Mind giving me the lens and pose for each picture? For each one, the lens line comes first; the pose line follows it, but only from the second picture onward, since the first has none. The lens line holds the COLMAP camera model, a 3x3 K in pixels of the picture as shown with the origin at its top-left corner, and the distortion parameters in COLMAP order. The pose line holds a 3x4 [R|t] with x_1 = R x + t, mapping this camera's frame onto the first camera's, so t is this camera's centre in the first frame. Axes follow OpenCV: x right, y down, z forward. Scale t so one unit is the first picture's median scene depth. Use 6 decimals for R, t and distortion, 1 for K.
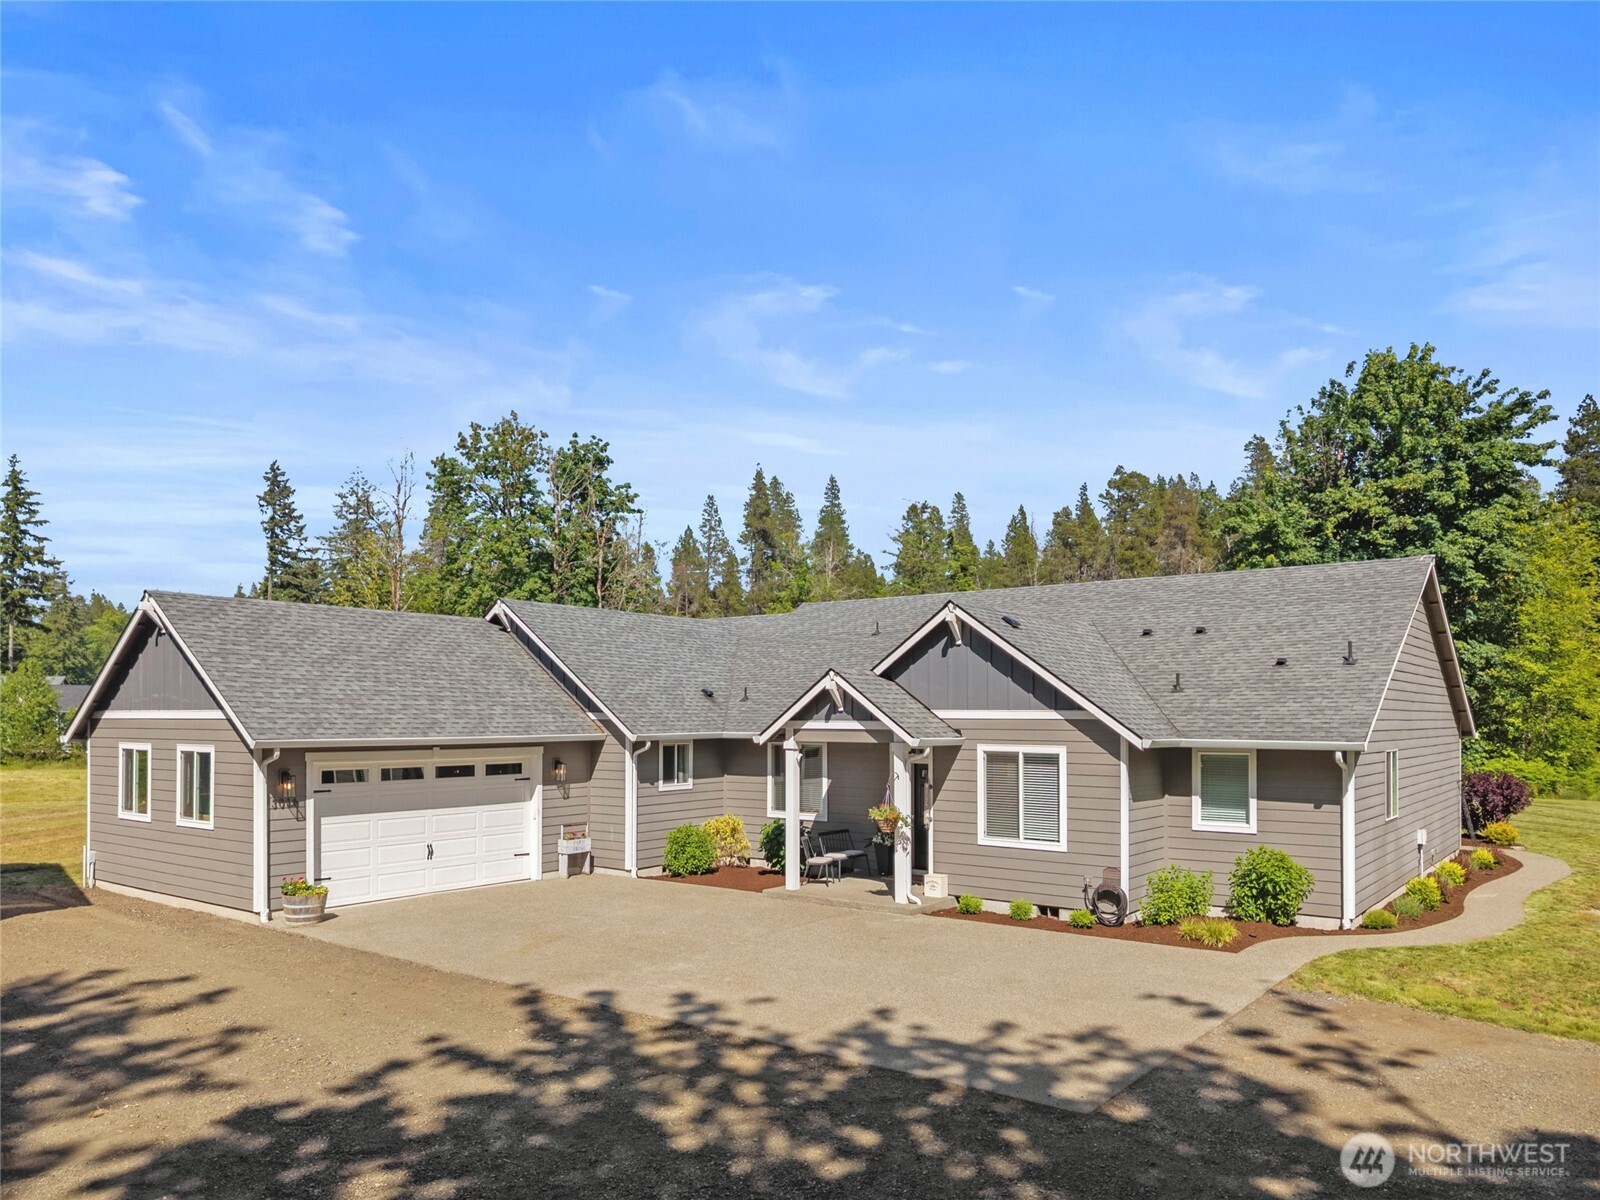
lens RADIAL K [[1136.2, 0, 792.0], [0, 1136.2, 704.3], [0, 0, 1]] dist [0.001731, -0.008463]
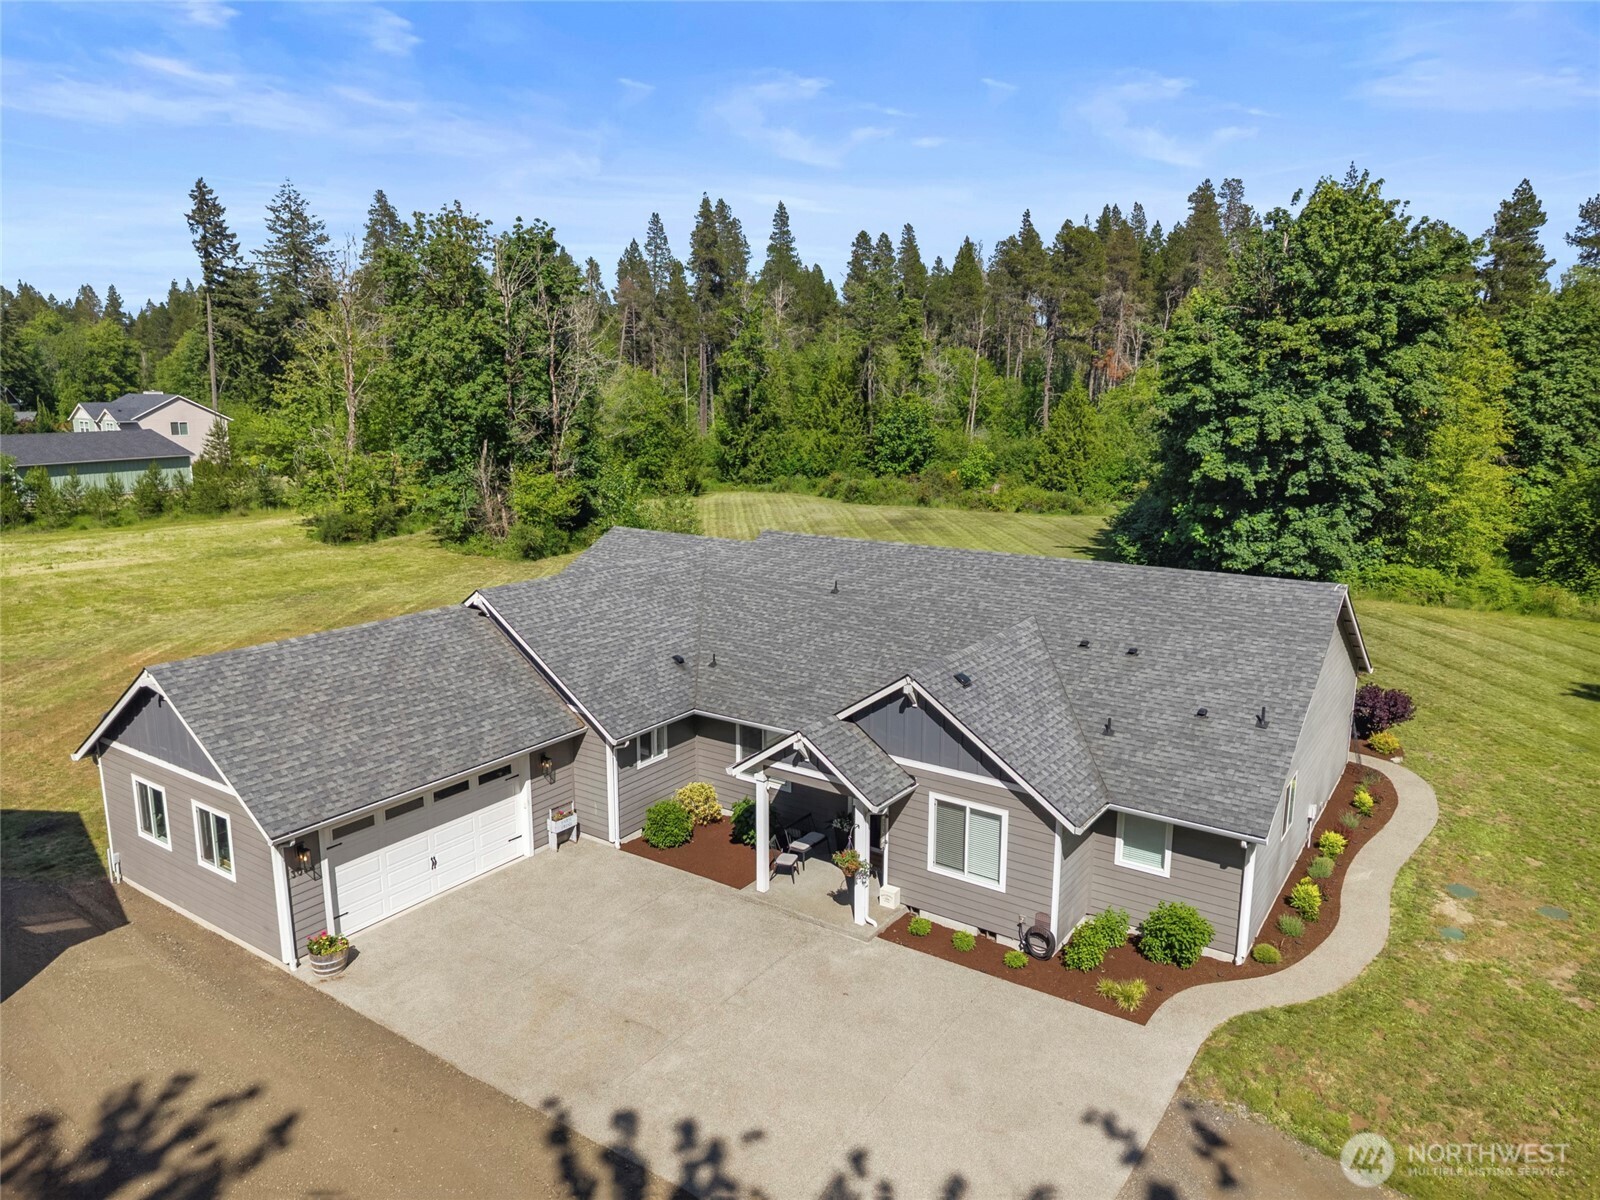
lens RADIAL K [[1088.7, 0, 794.5], [0, 1088.7, 601.9], [0, 0, 1]] dist [0.001048, -0.006853]
pose [[0.998703, -0.012561, 0.049338, -0.012977], [0.002035, 0.978162, 0.207833, -0.248428], [-0.050871, -0.207464, 0.976919, 0.001371]]
